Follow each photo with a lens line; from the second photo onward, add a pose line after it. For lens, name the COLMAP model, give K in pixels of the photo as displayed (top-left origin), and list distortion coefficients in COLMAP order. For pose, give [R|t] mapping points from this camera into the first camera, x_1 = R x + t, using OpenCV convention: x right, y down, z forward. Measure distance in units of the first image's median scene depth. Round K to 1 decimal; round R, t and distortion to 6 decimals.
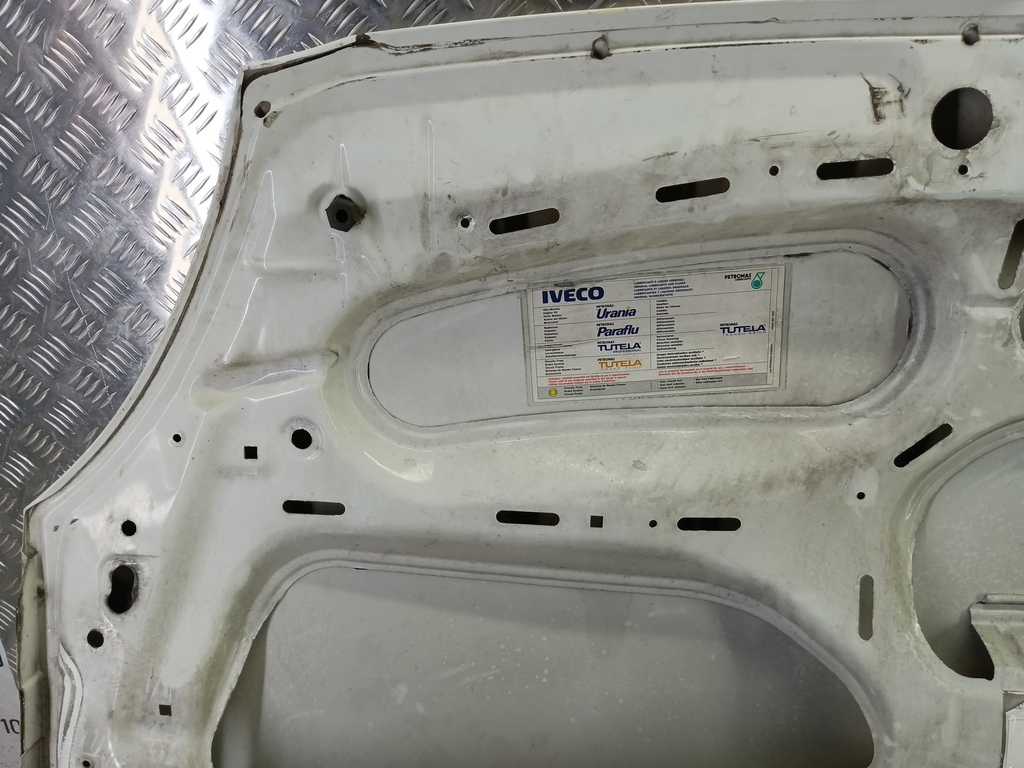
lens RADIAL K [[833.1, 0, 506.2], [0, 833.1, 396.2], [0, 0, 1]] dist [0.116479, -0.252505]
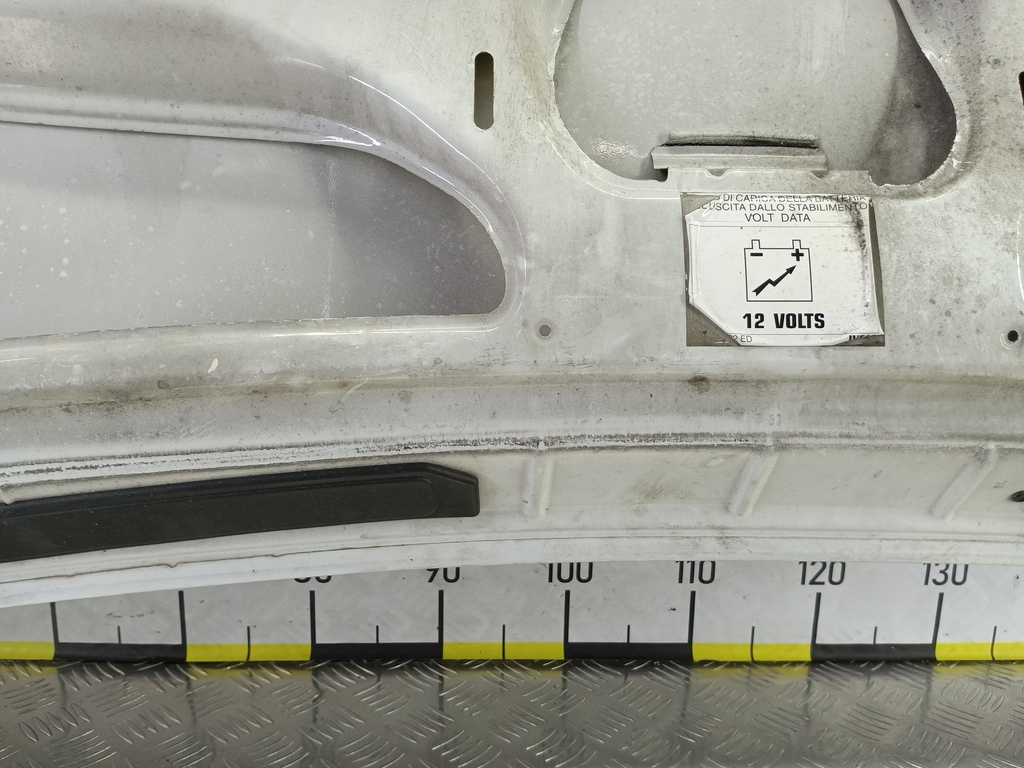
lens RADIAL K [[830.1, 0, 512.2], [0, 830.1, 389.9], [0, 0, 1]] dist [0.118798, -0.251722]
pose [[0.994327, -0.020640, 0.104342, 0.373567], [0.043136, 0.974950, -0.218202, 0.662444], [-0.097224, 0.221465, 0.970310, 0.362058]]
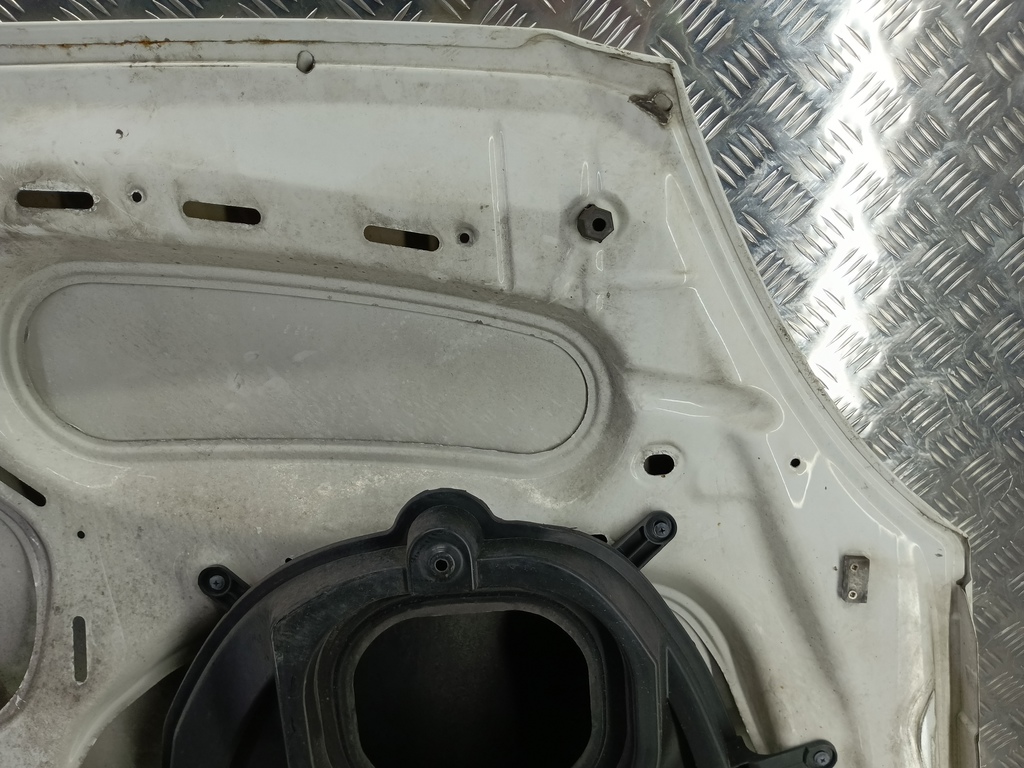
lens RADIAL K [[829.1, 0, 517.9], [0, 829.1, 392.6], [0, 0, 1]] dist [0.073835, -0.162950]
pose [[0.993357, -0.106870, 0.042669, 1.417912], [0.107762, 0.993992, -0.019173, 0.049317], [-0.040363, 0.023644, 0.998905, -0.007715]]
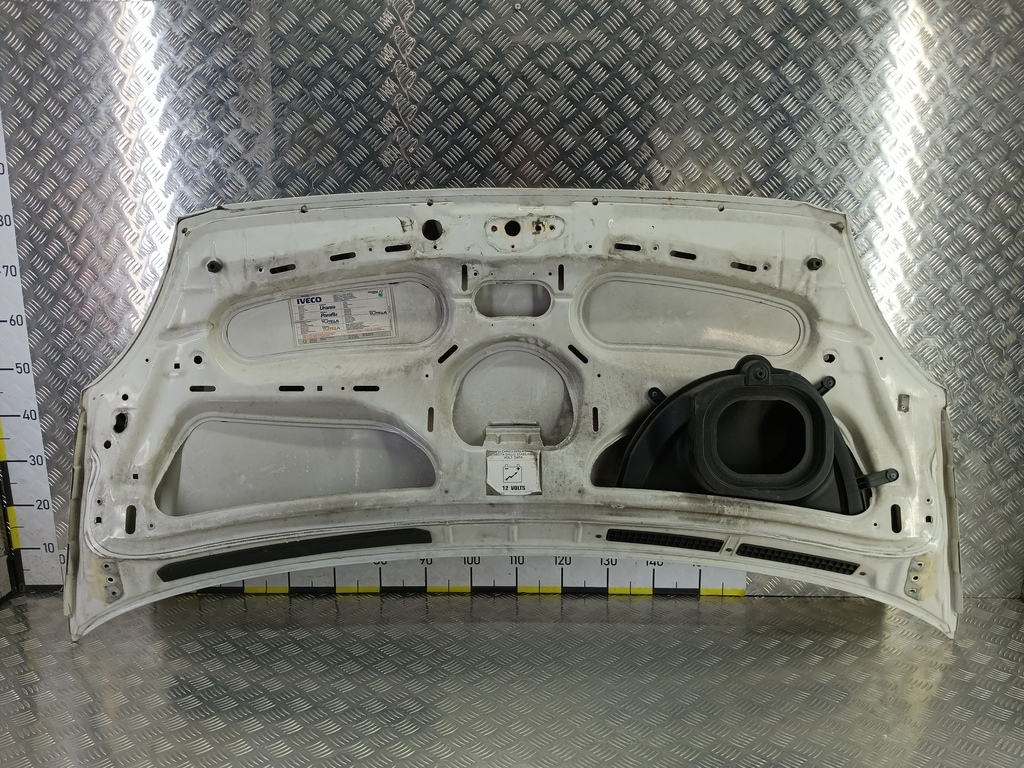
lens RADIAL K [[837.0, 0, 513.1], [0, 837.0, 388.4], [0, 0, 1]] dist [0.168146, -0.403933]
pose [[0.998186, -0.031594, 0.051256, 0.550405], [0.042019, 0.975226, -0.217184, 0.714989], [-0.043124, 0.218944, 0.974784, -1.461409]]
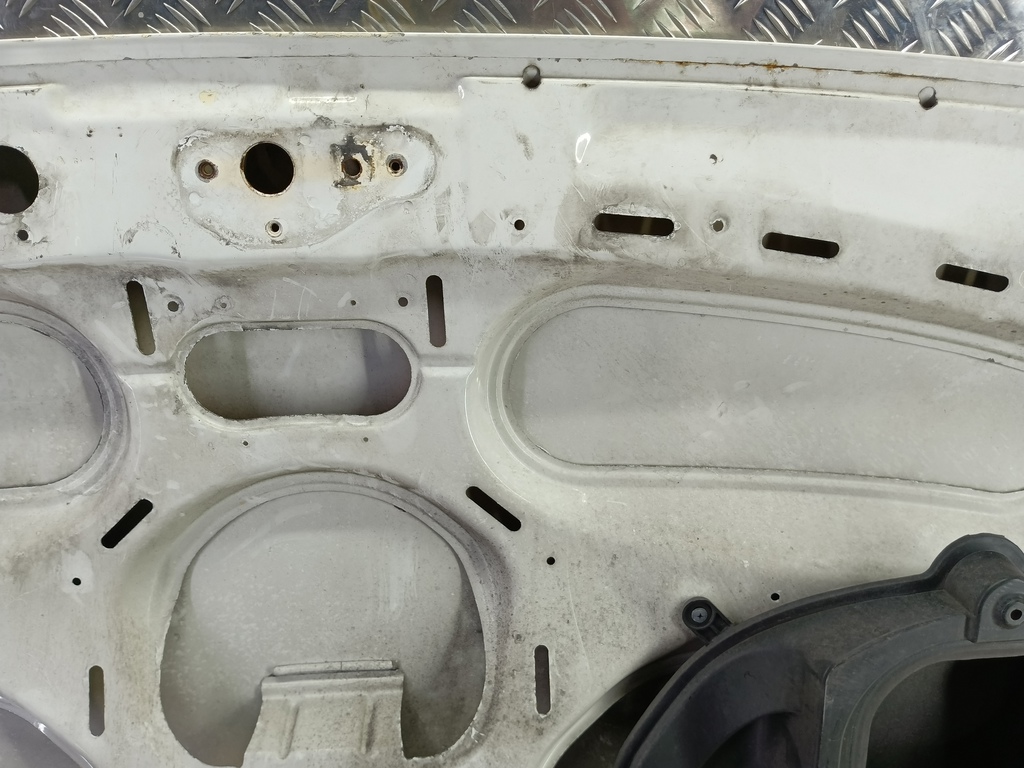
lens RADIAL K [[830.1, 0, 512.2], [0, 830.1, 389.9], [0, 0, 1]] dist [0.118798, -0.251722]
pose [[0.993156, -0.072378, 0.091670, 0.824501], [0.071858, 0.997375, 0.008970, -0.063864], [-0.092079, -0.002321, 0.995749, 0.050711]]
